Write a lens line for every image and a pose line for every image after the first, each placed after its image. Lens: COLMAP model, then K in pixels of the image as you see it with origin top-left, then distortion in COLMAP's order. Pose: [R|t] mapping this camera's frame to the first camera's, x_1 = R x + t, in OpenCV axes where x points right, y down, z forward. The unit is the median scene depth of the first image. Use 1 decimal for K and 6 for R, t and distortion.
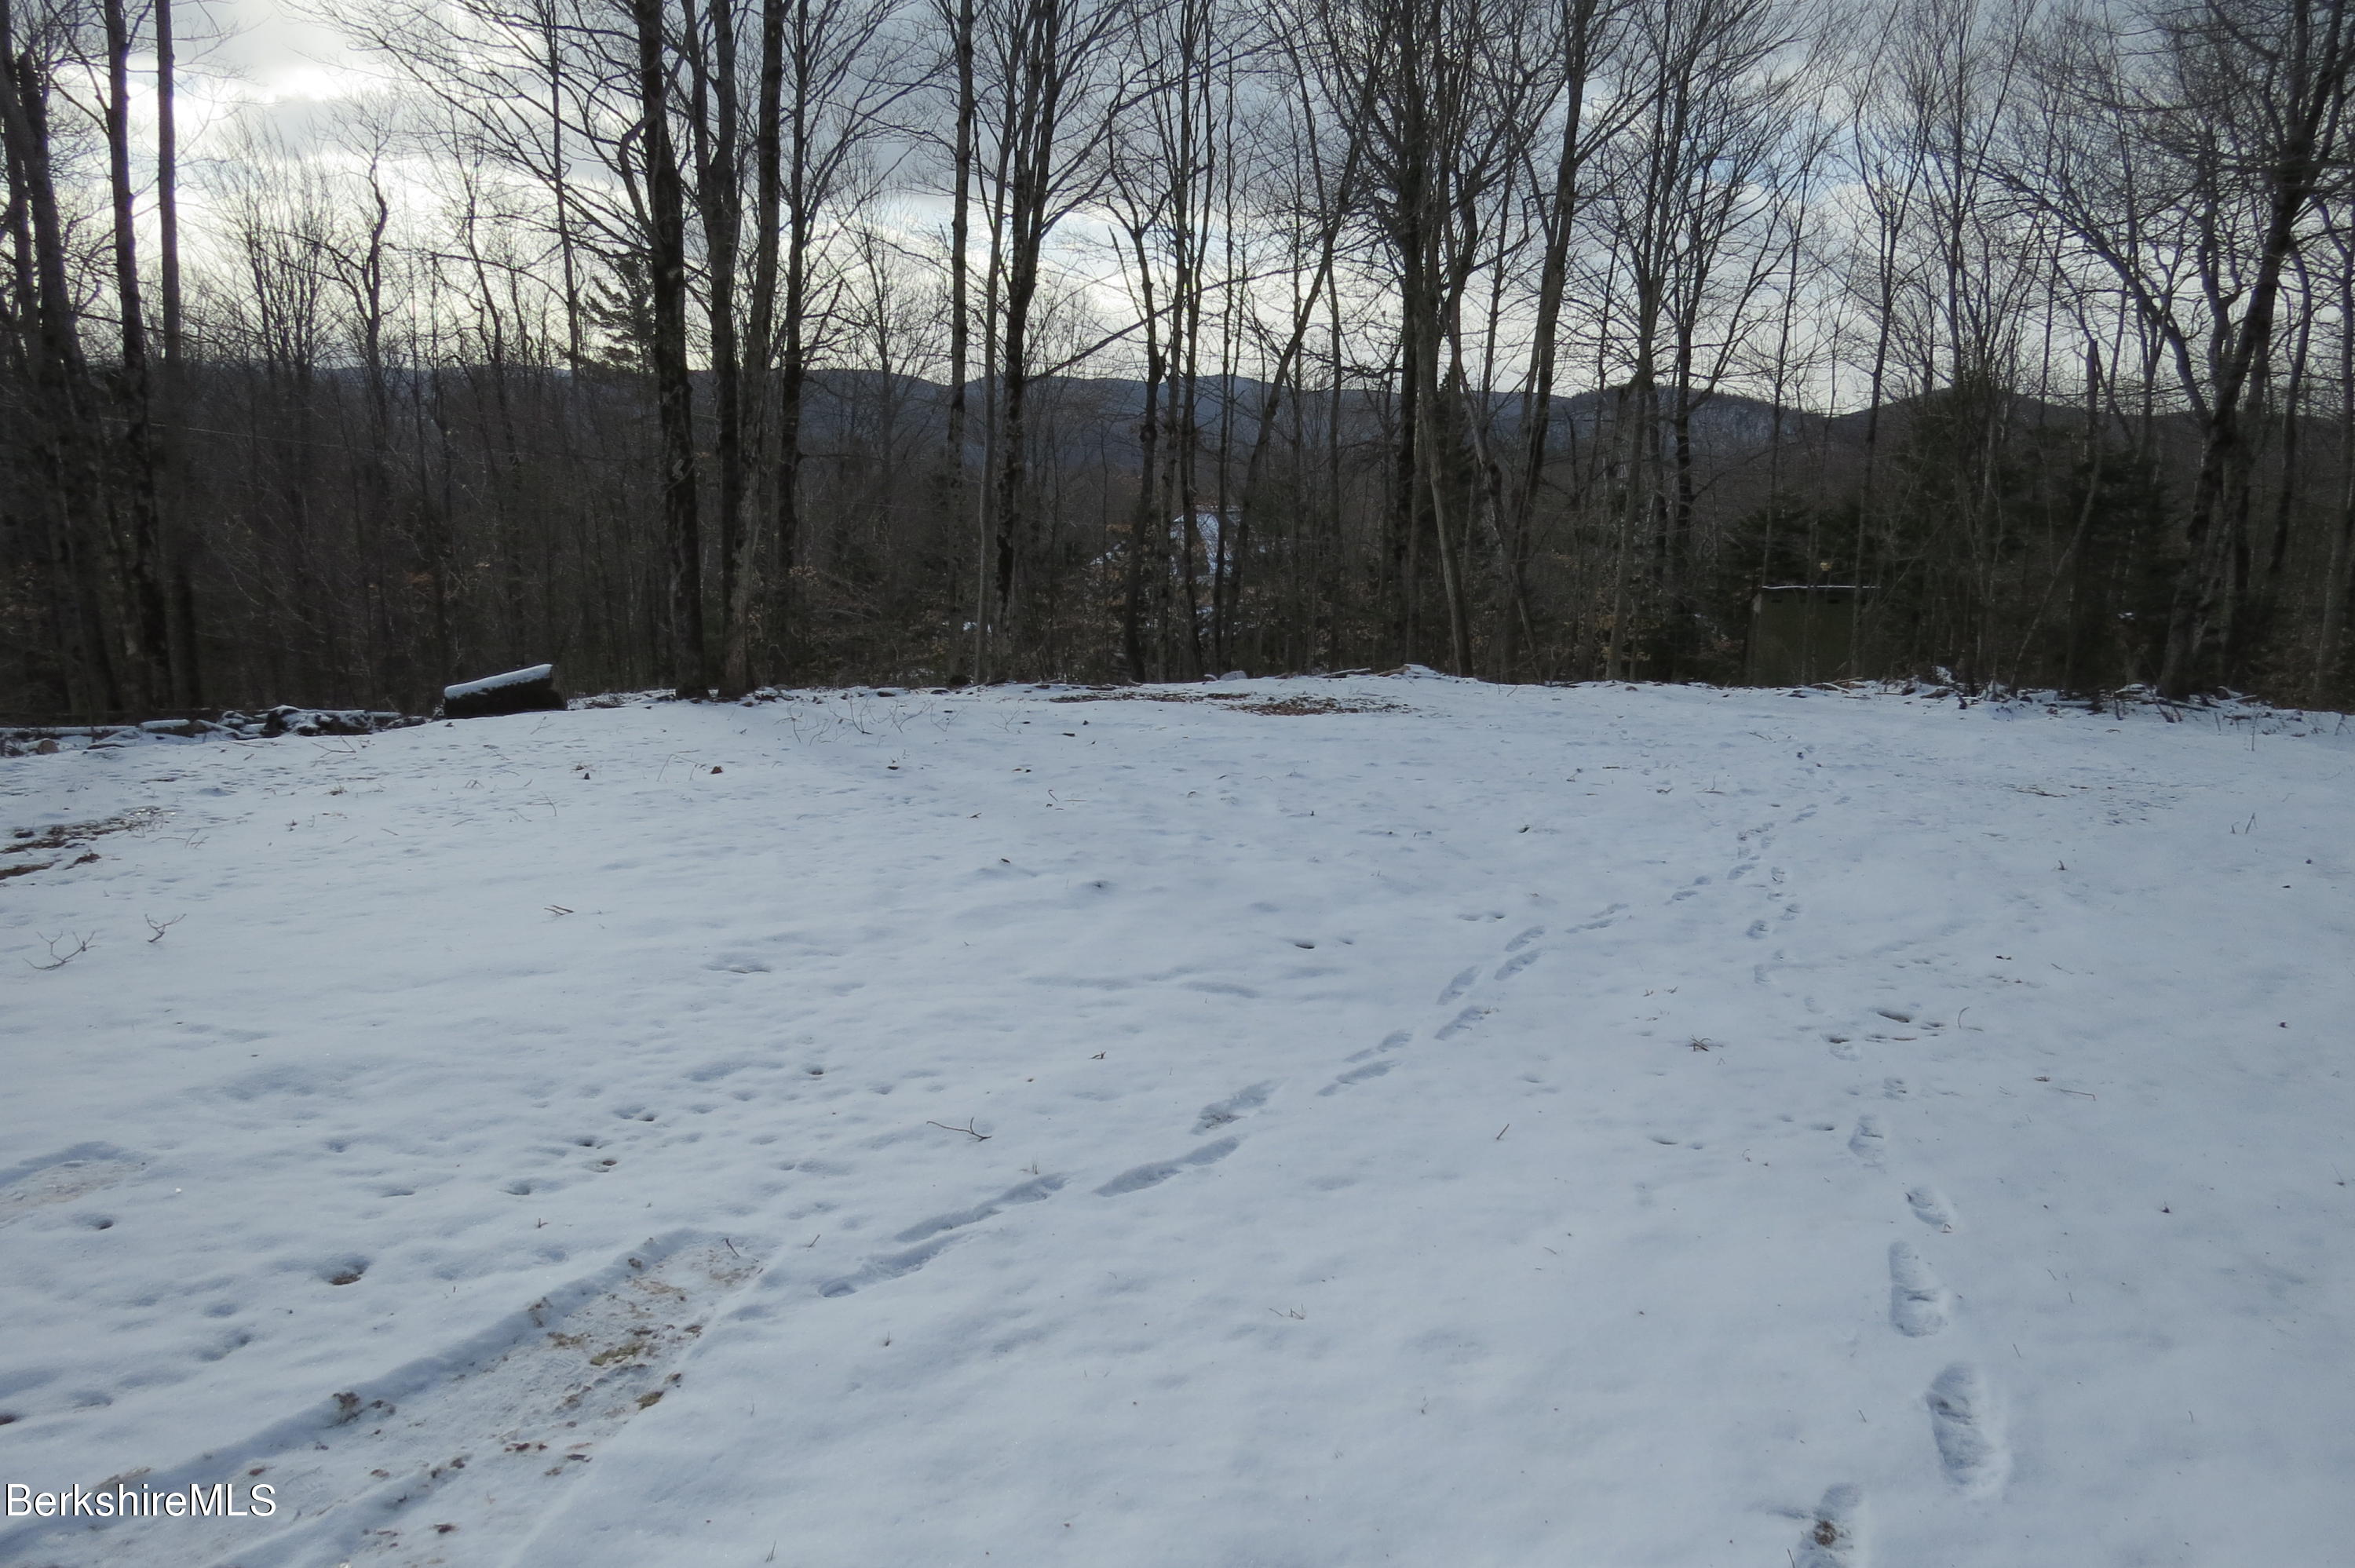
lens RADIAL K [[1701.1, 0, 1179.9], [0, 1701.1, 772.1], [0, 0, 1]] dist [-0.009263, 0.005895]
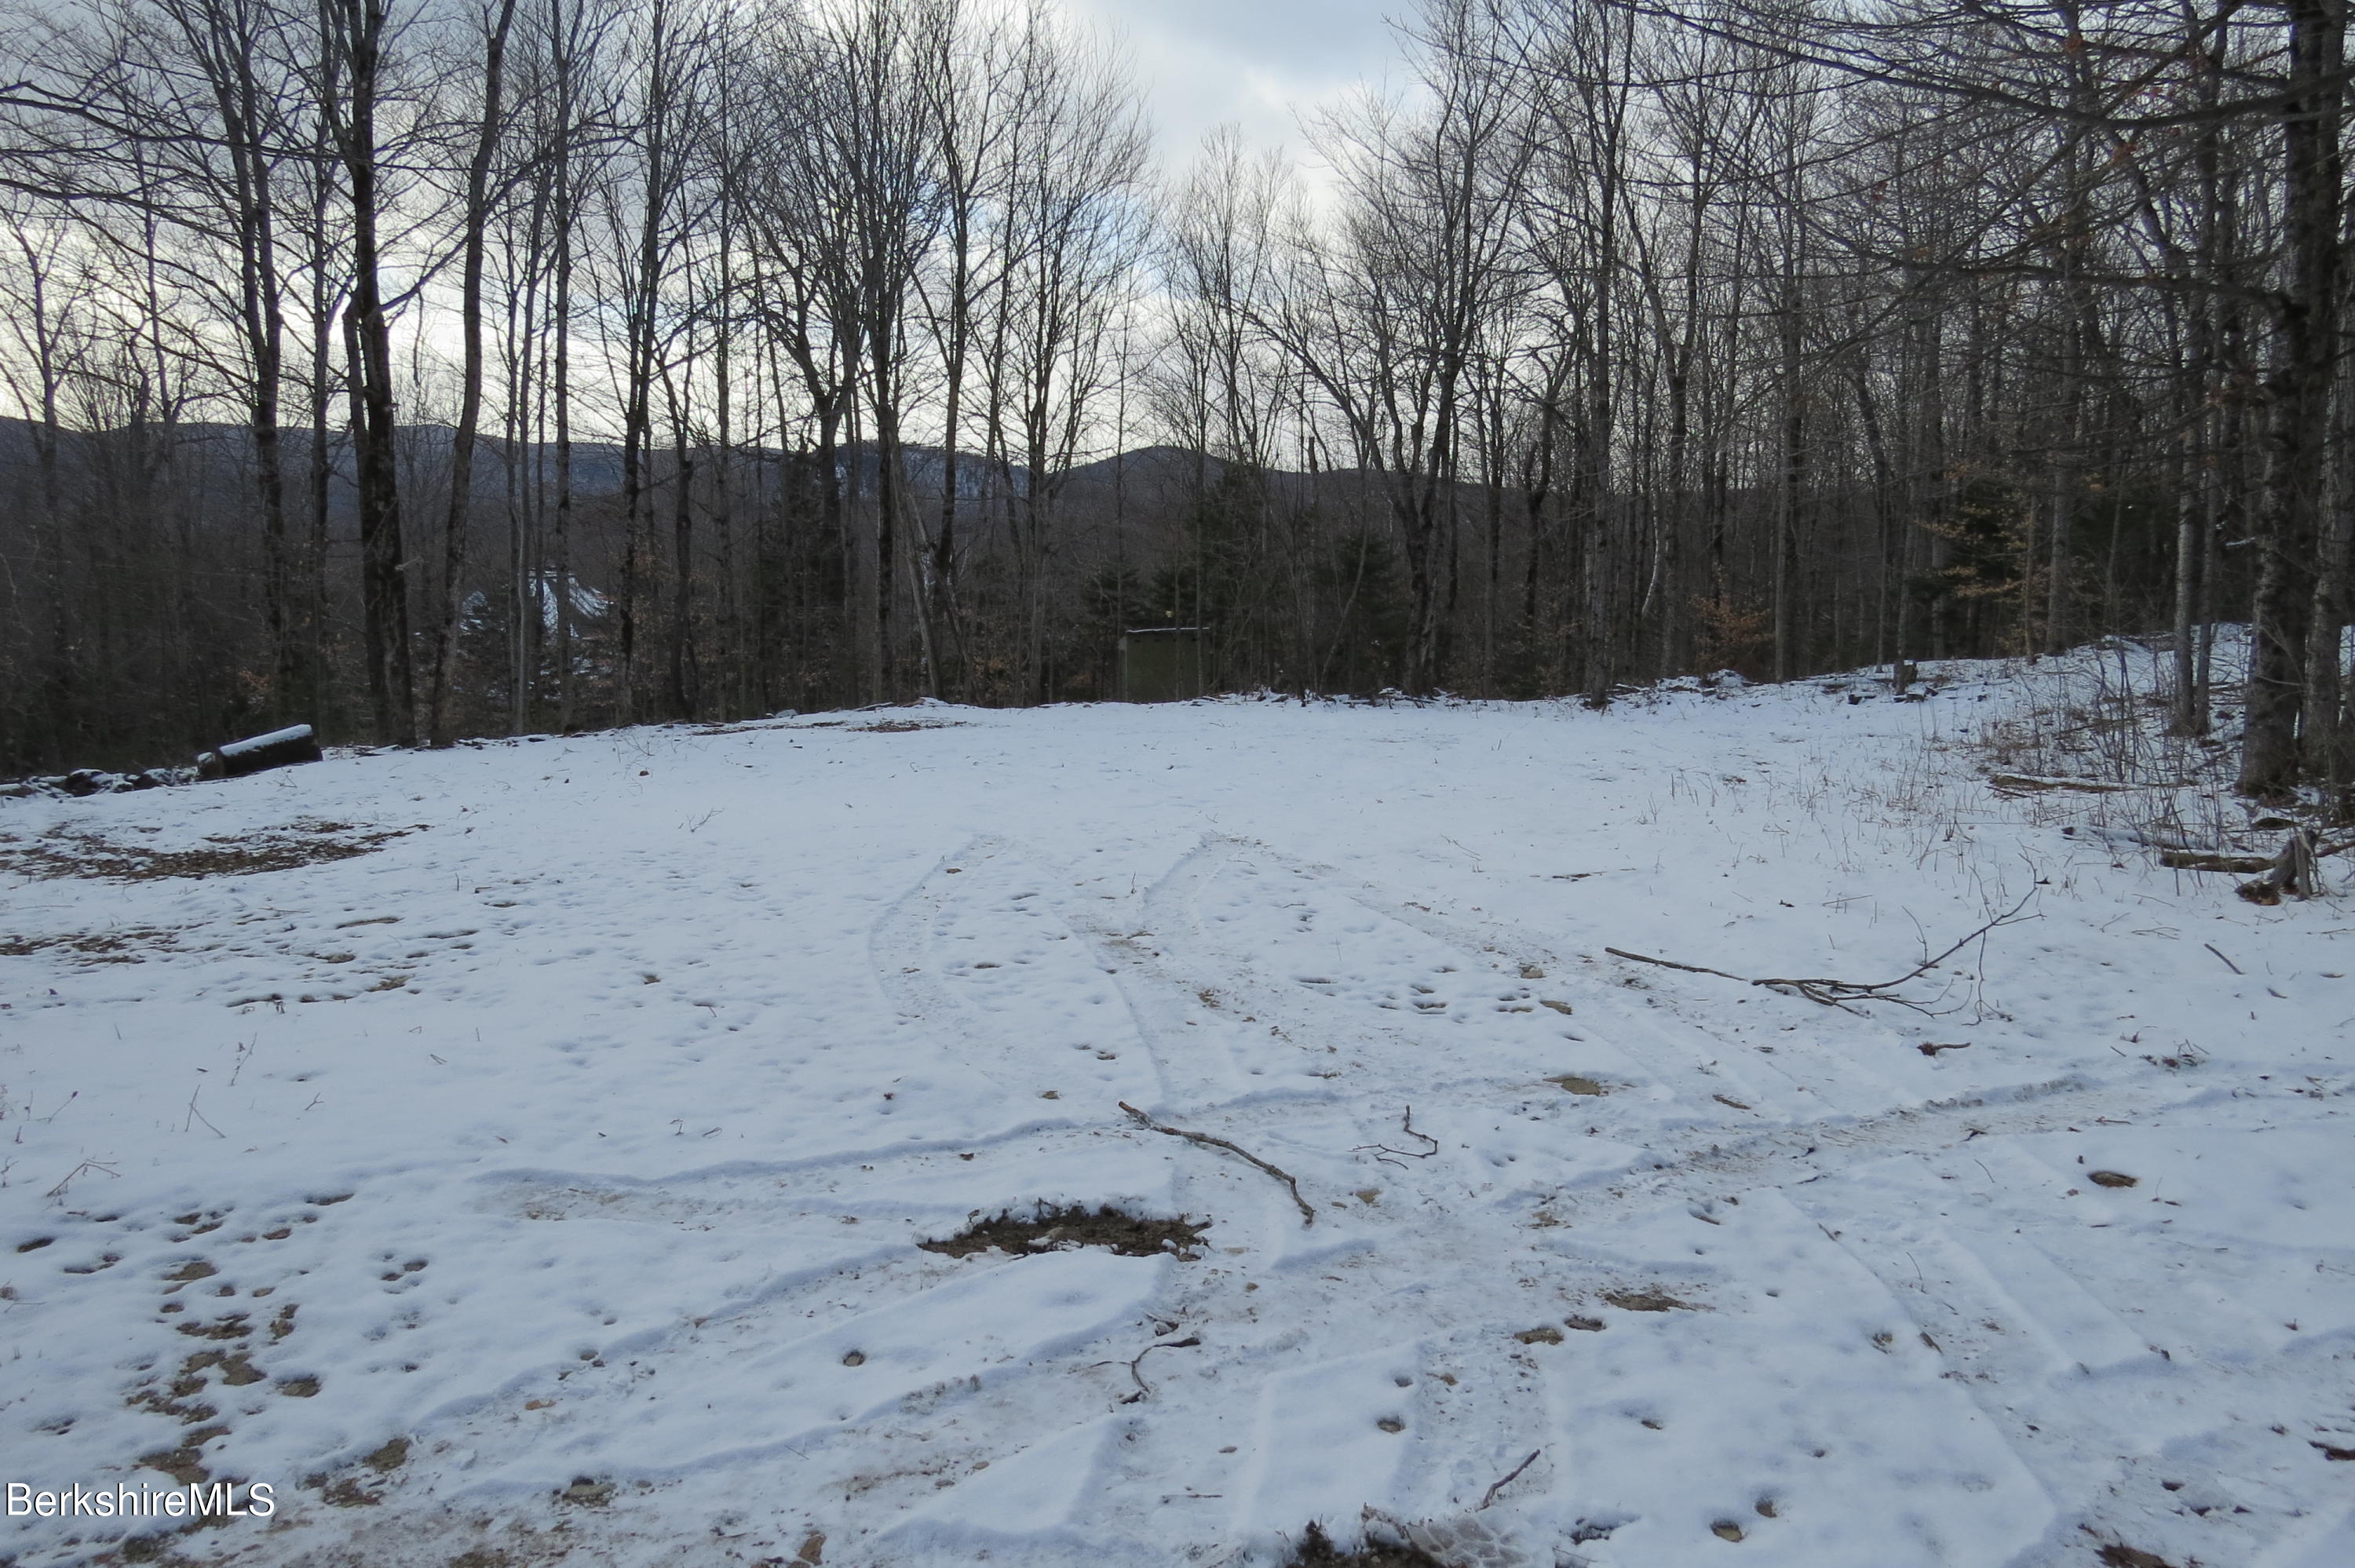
lens RADIAL K [[1740.1, 0, 1180.2], [0, 1740.1, 776.6], [0, 0, 1]] dist [0.020908, 0.002645]
pose [[0.901354, -0.067589, 0.427776, -0.239976], [0.080287, 0.996703, -0.011689, 0.026911], [-0.425576, 0.044881, 0.903809, -0.273784]]
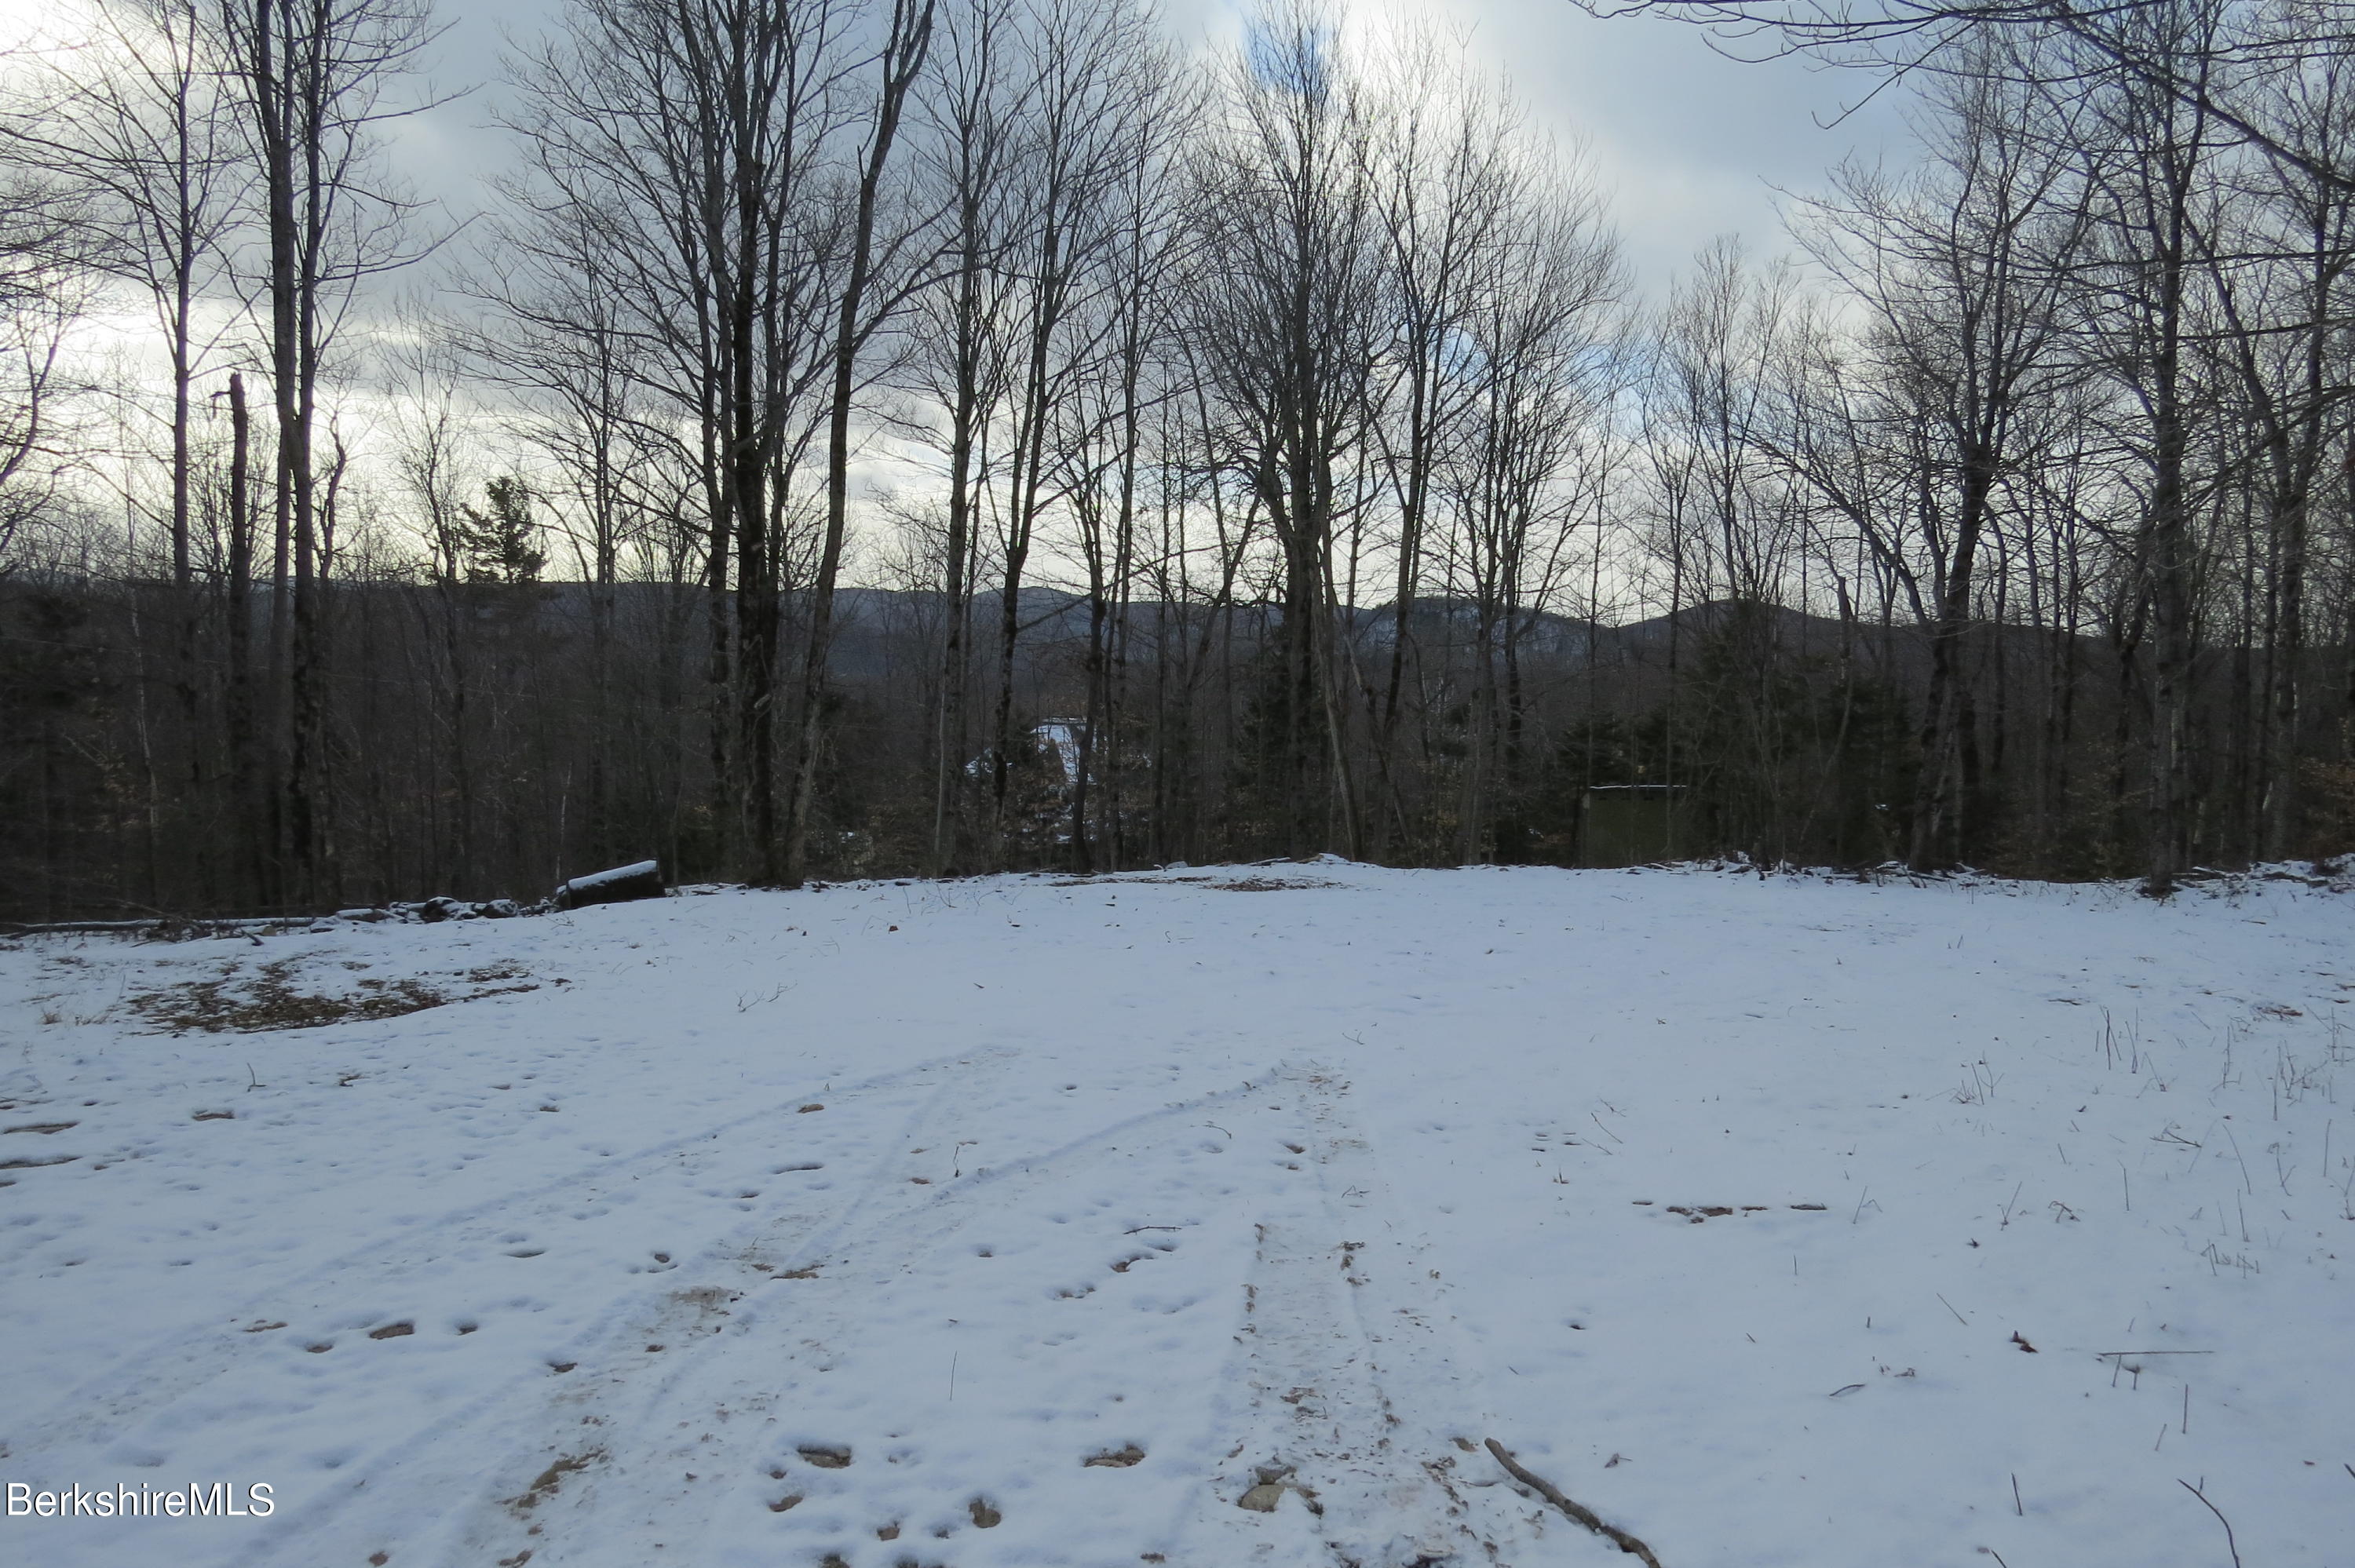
lens RADIAL K [[1716.8, 0, 1179.1], [0, 1716.8, 786.4], [0, 0, 1]] dist [-0.001853, 0.008540]
pose [[0.993440, -0.010850, 0.113836, -0.094408], [0.023616, 0.993494, -0.111407, 0.020725], [-0.111886, 0.113364, 0.987234, -0.182602]]
